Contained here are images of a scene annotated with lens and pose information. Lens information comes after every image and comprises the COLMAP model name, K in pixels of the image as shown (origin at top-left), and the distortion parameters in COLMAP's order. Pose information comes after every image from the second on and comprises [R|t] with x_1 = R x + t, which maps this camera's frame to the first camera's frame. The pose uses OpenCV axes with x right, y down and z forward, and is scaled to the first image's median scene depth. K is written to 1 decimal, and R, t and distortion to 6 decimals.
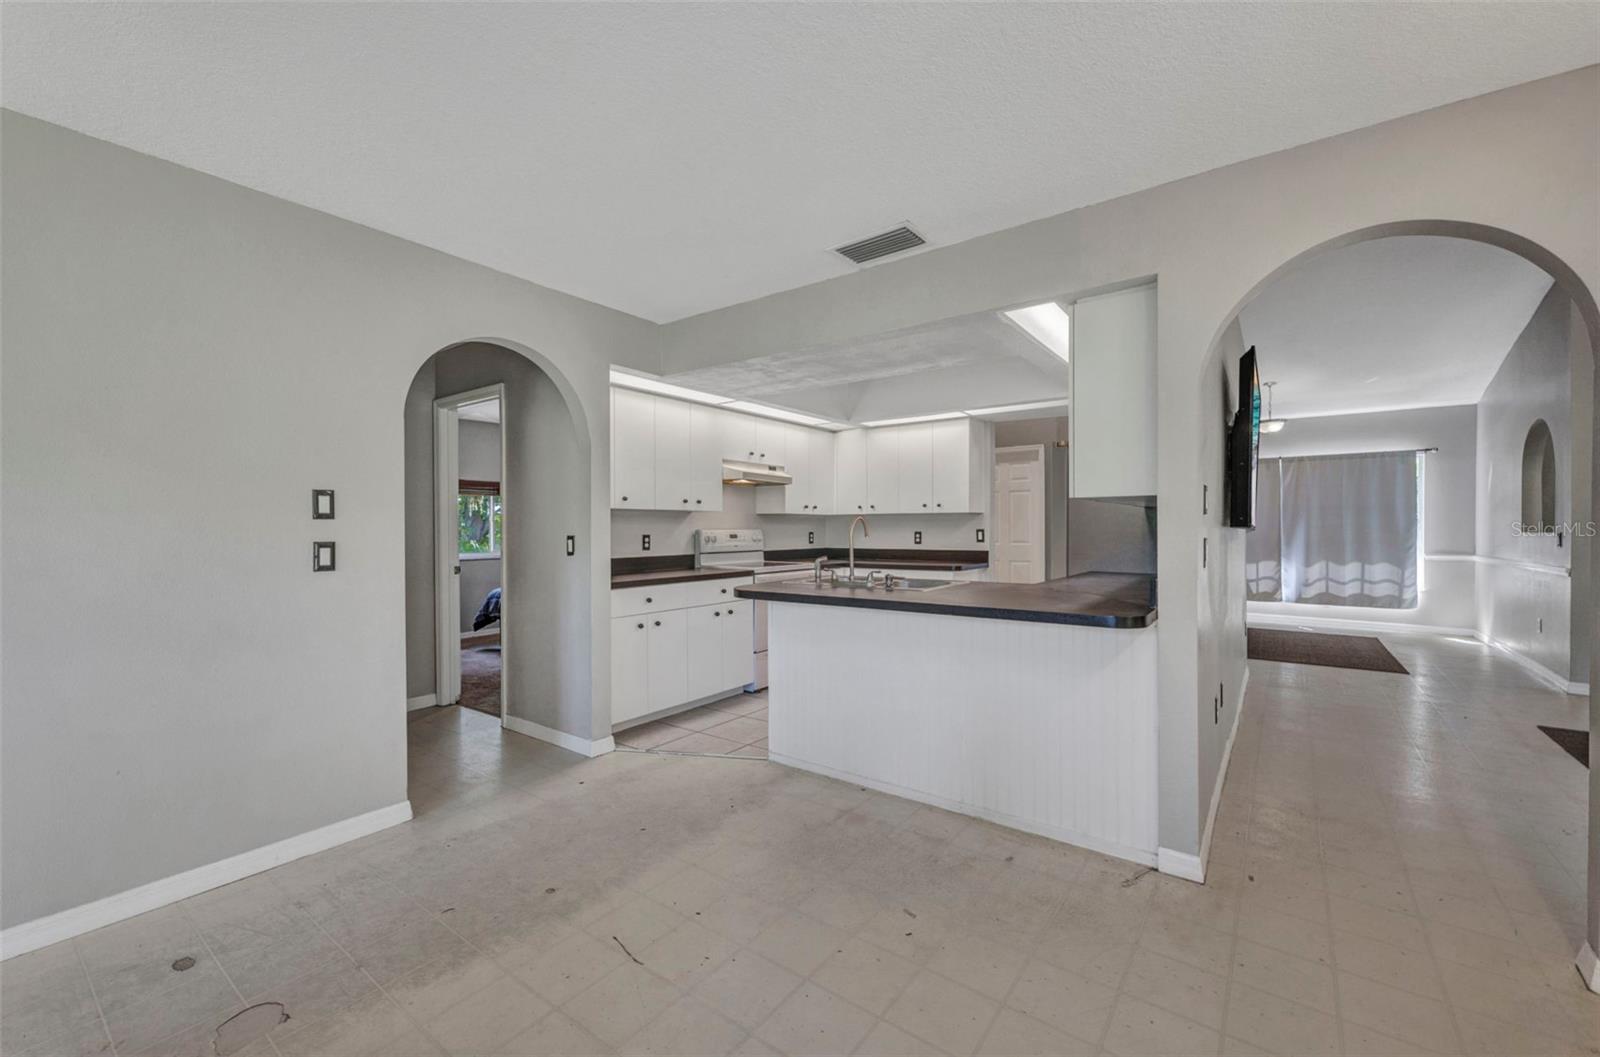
lens RADIAL K [[648.2, 0, 800.0], [0, 648.2, 528.5], [0, 0, 1]] dist [0.012546, 0.000161]
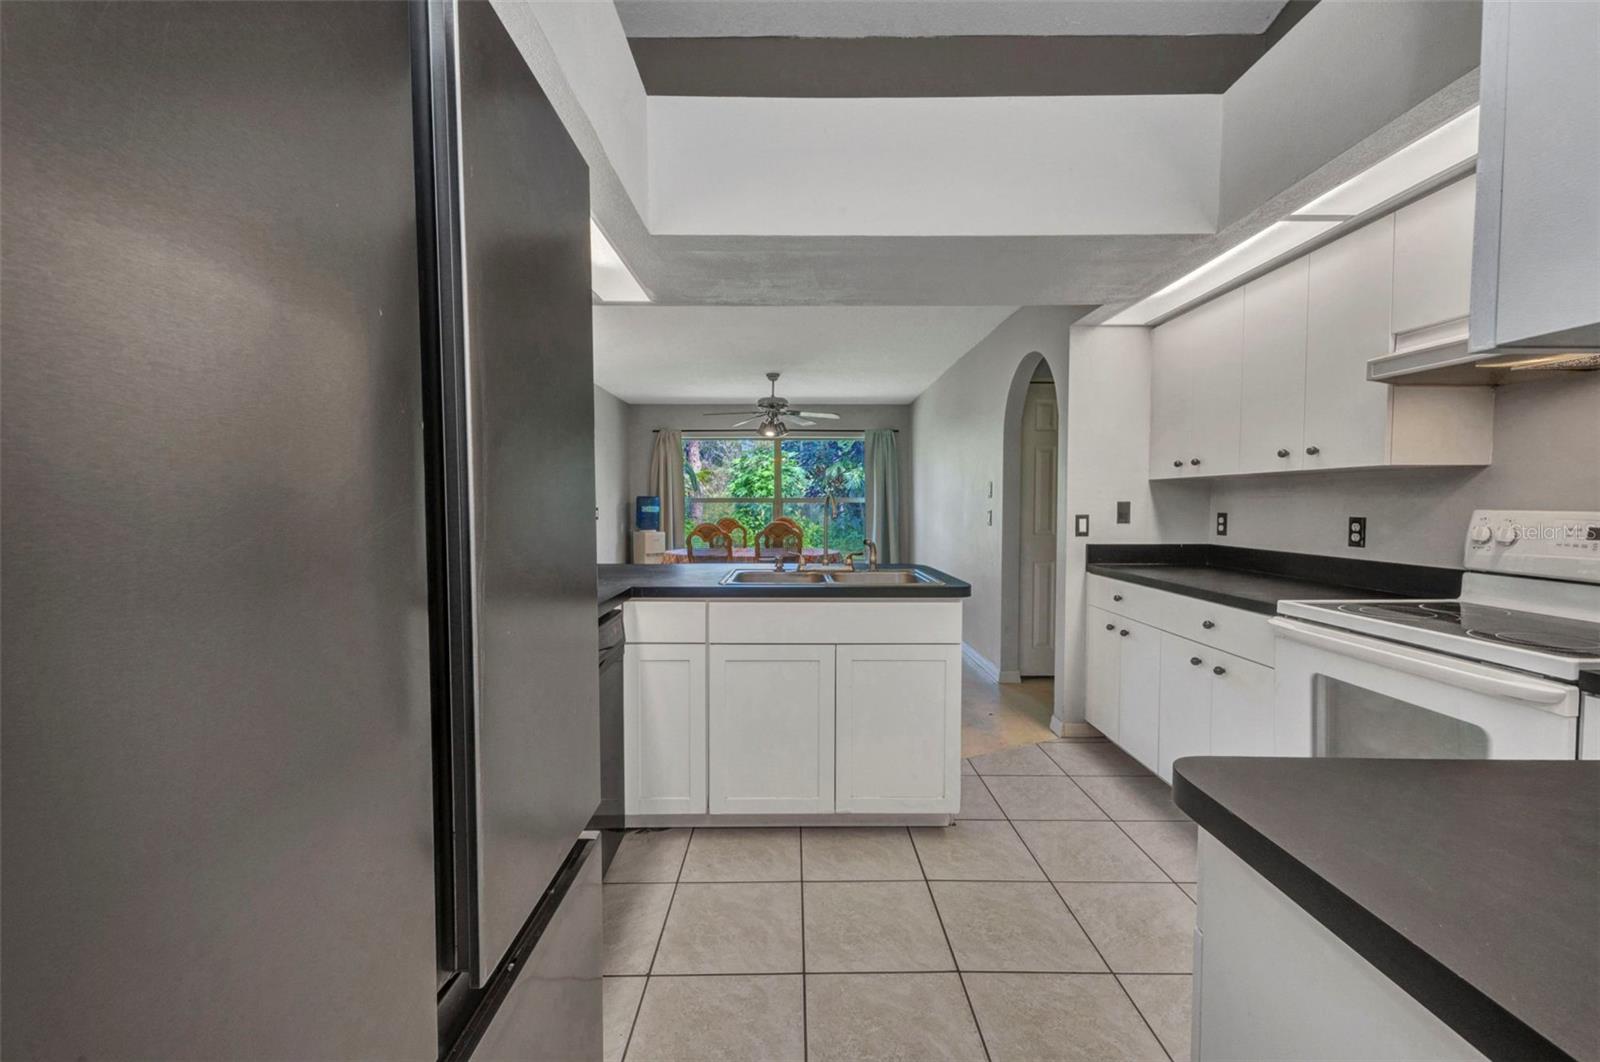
lens RADIAL K [[637.7, 0, 798.6], [0, 637.7, 528.9], [0, 0, 1]] dist [0.002310, 0.000120]
pose [[-0.799014, 0.029993, -0.600564, 0.414764], [0.003470, 0.998969, 0.045273, -0.005818], [0.601303, 0.034090, -0.798294, 1.087067]]
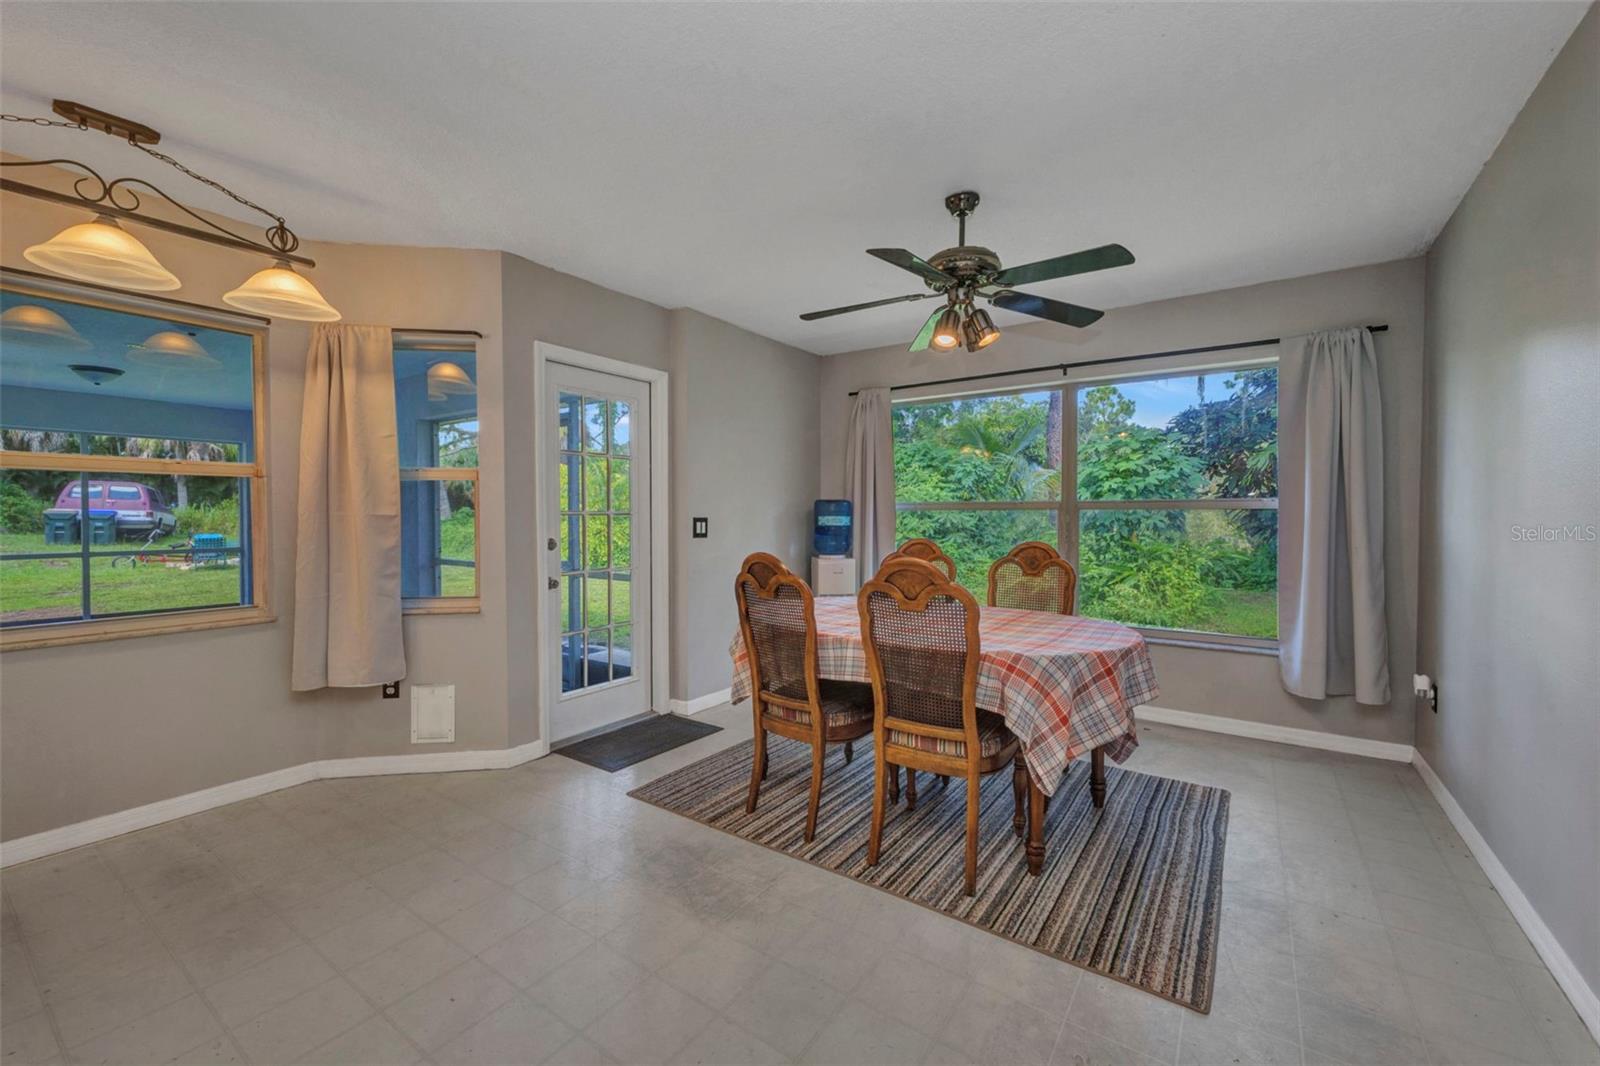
lens RADIAL K [[643.8, 0, 802.9], [0, 643.8, 523.0], [0, 0, 1]] dist [0.010311, 0.000046]
pose [[-0.999253, 0.005880, -0.038207, -0.141721], [0.005271, 0.999858, 0.016015, 0.002609], [0.038295, 0.015801, -0.999142, 0.584324]]
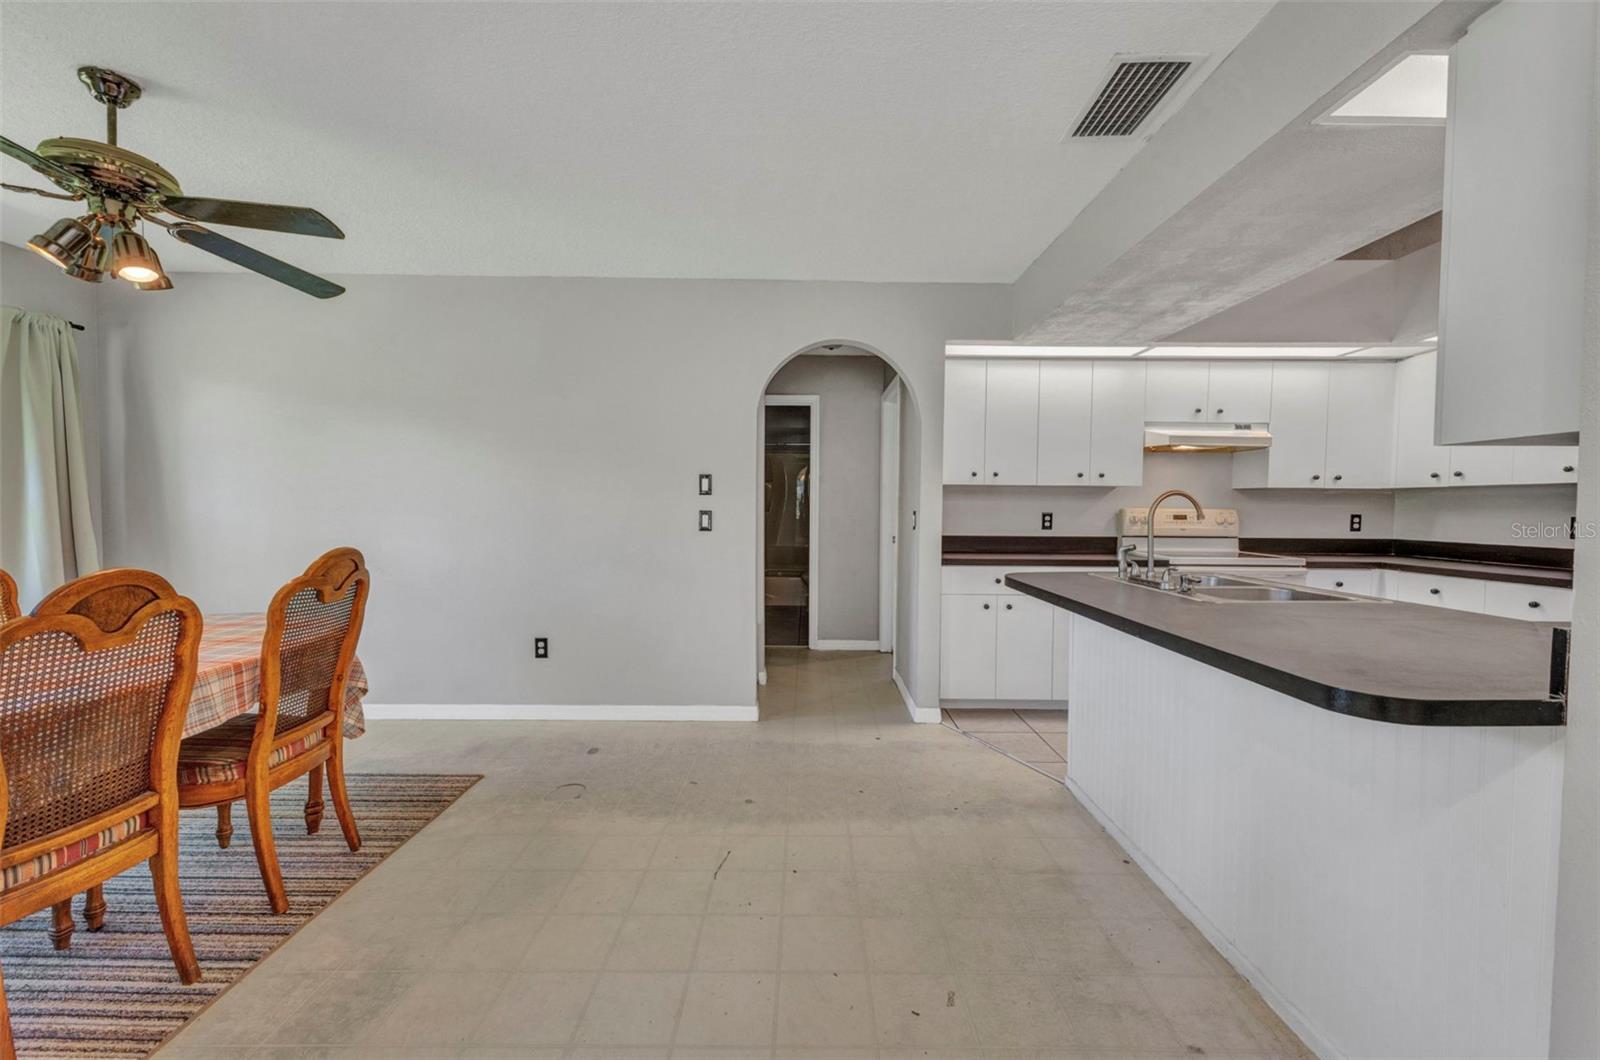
lens RADIAL K [[637.7, 0, 798.6], [0, 637.7, 527.9], [0, 0, 1]] dist [0.002310, 0.000120]
pose [[0.592796, 0.037183, -0.804494, 0.269831], [-0.012049, 0.999231, 0.037305, 0.001662], [0.805263, -0.012421, 0.592788, 0.169261]]
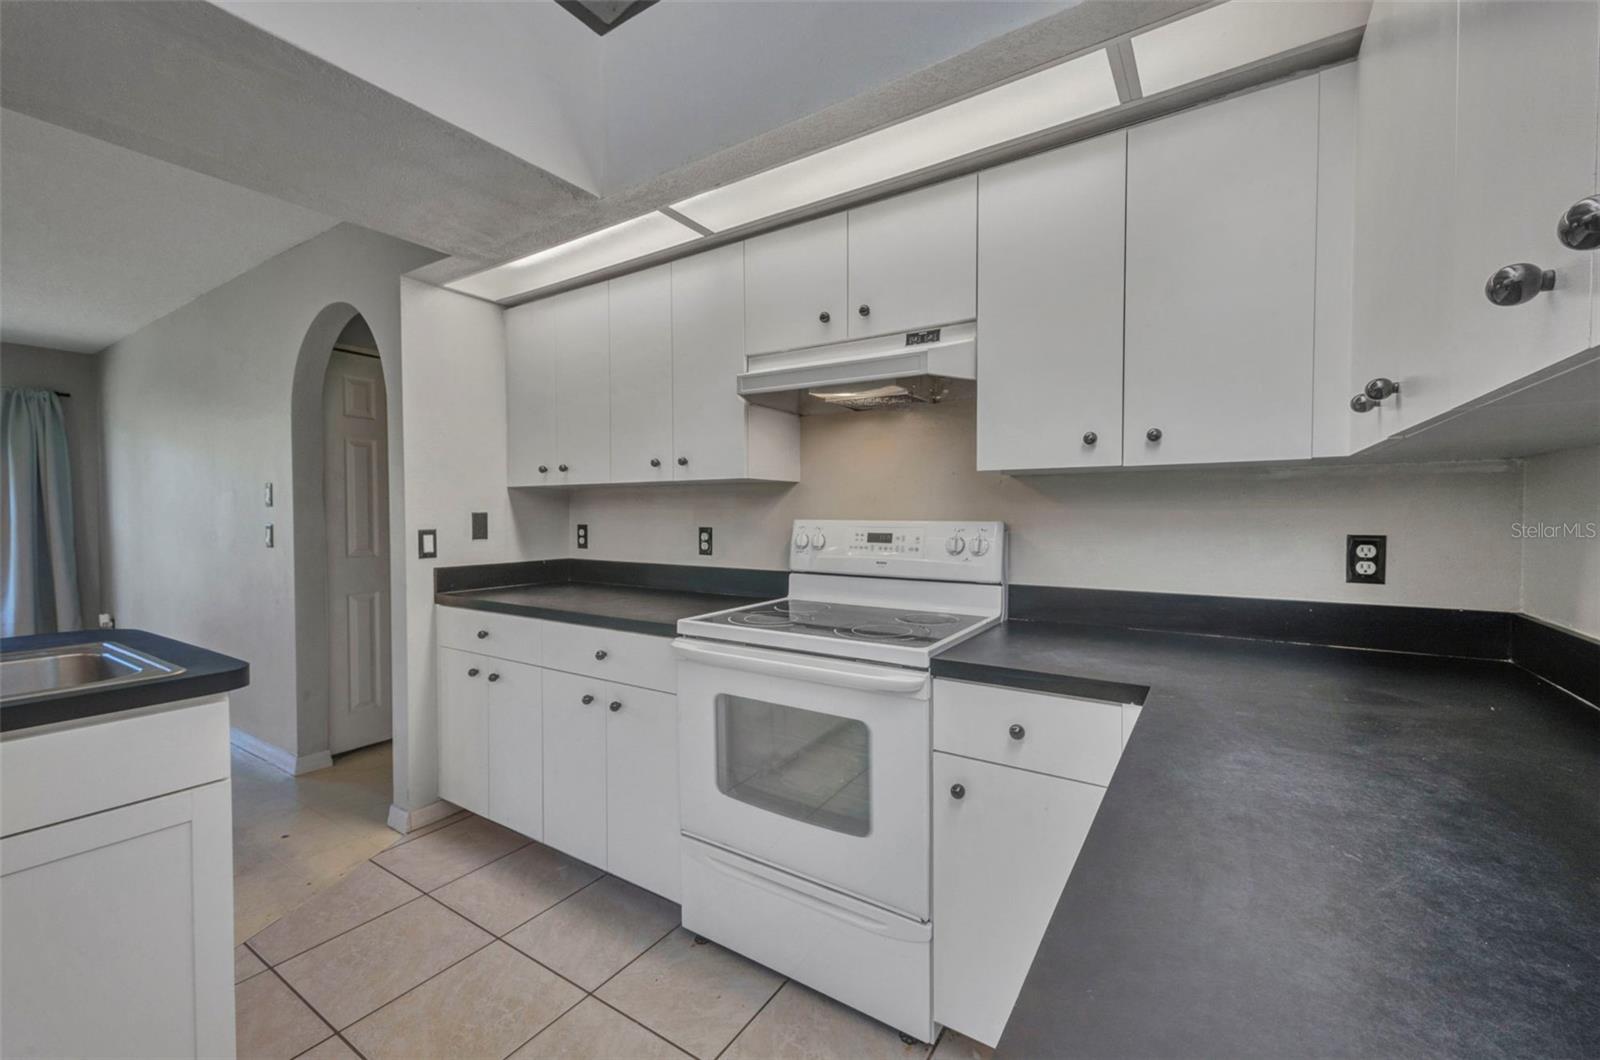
lens RADIAL K [[645.5, 0, 800.5], [0, 645.5, 528.4], [0, 0, 1]] dist [0.011127, 0.000011]
pose [[0.060583, 0.027417, -0.997787, 0.309678], [-0.000433, 0.999623, 0.027441, -0.004673], [0.998163, -0.001230, 0.060572, 0.998335]]
